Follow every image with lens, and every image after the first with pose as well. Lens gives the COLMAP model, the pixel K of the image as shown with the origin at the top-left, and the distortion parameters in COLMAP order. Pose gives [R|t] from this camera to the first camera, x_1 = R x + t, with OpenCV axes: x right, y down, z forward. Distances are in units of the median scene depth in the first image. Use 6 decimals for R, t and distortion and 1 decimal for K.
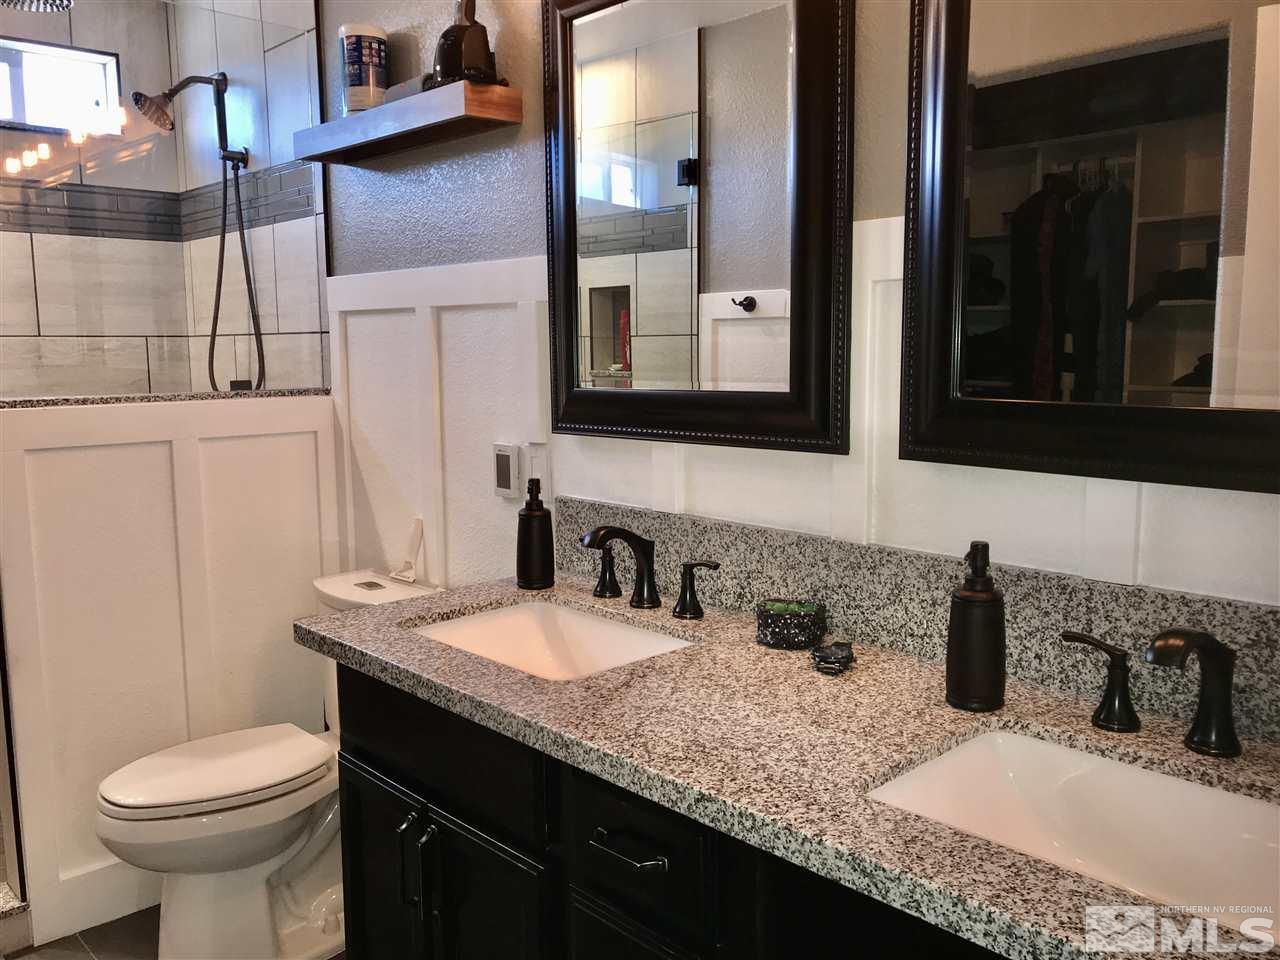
lens RADIAL K [[1056.0, 0, 637.1], [0, 1056.0, 480.4], [0, 0, 1]] dist [0.047947, -0.064548]
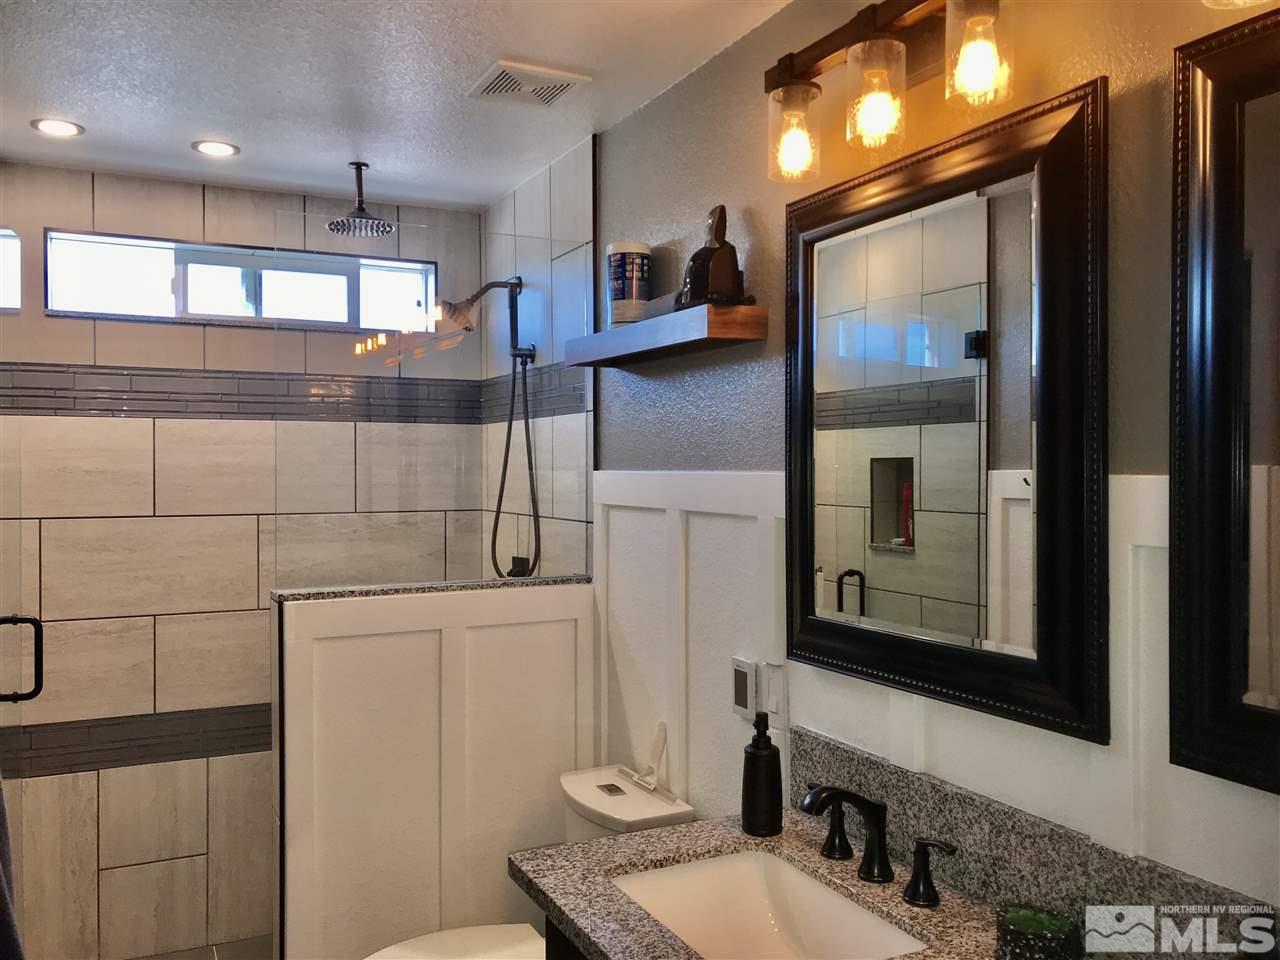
lens RADIAL K [[1056.0, 0, 639.2], [0, 1056.0, 479.0], [0, 0, 1]] dist [0.047947, -0.064548]
pose [[0.956812, 0.010763, -0.290508, 0.057709], [-0.044421, 0.992992, -0.109516, -0.083989], [0.287294, 0.117691, 0.950585, 0.041203]]
